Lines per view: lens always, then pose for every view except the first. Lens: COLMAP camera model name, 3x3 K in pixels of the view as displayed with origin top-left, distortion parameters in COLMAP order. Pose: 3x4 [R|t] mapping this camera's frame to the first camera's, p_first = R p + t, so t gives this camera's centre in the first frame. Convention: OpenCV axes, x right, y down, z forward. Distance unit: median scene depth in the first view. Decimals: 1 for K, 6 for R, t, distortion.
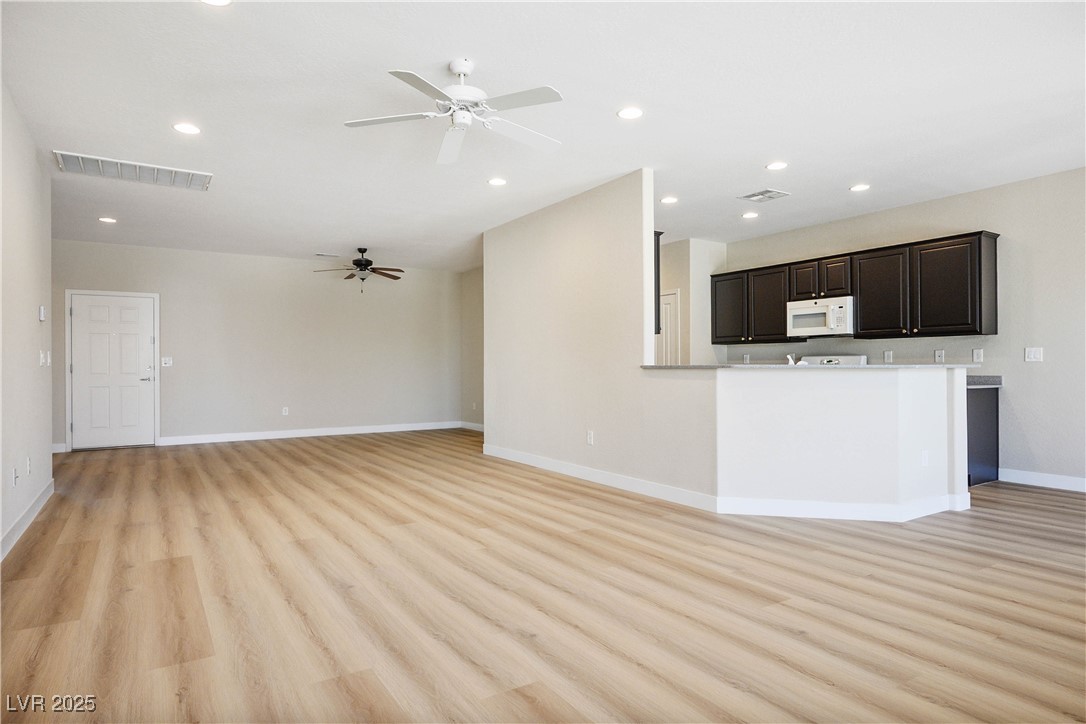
lens RADIAL K [[620.5, 0, 538.0], [0, 620.5, 367.2], [0, 0, 1]] dist [-0.004607, 0.000357]
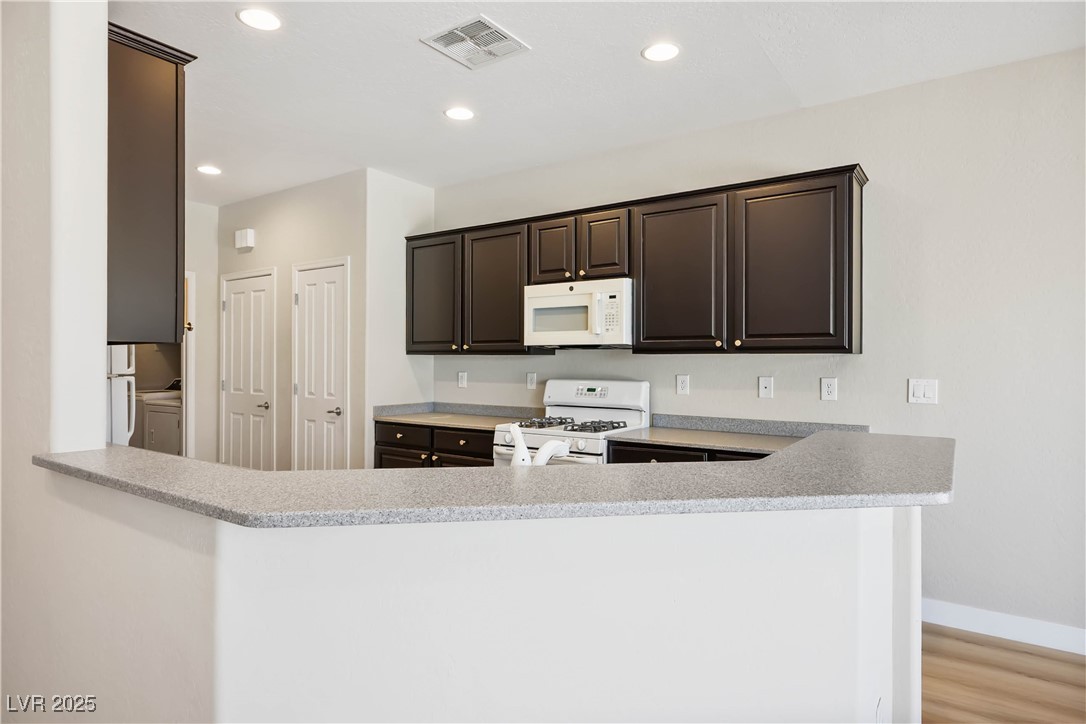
lens RADIAL K [[620.5, 0, 548.3], [0, 620.5, 367.8], [0, 0, 1]] dist [-0.004607, 0.000357]
pose [[0.916484, 0.003058, 0.400060, 0.202373], [-0.006364, 0.999956, 0.006936, -0.034794], [-0.400021, -0.008903, 0.916463, 0.488610]]
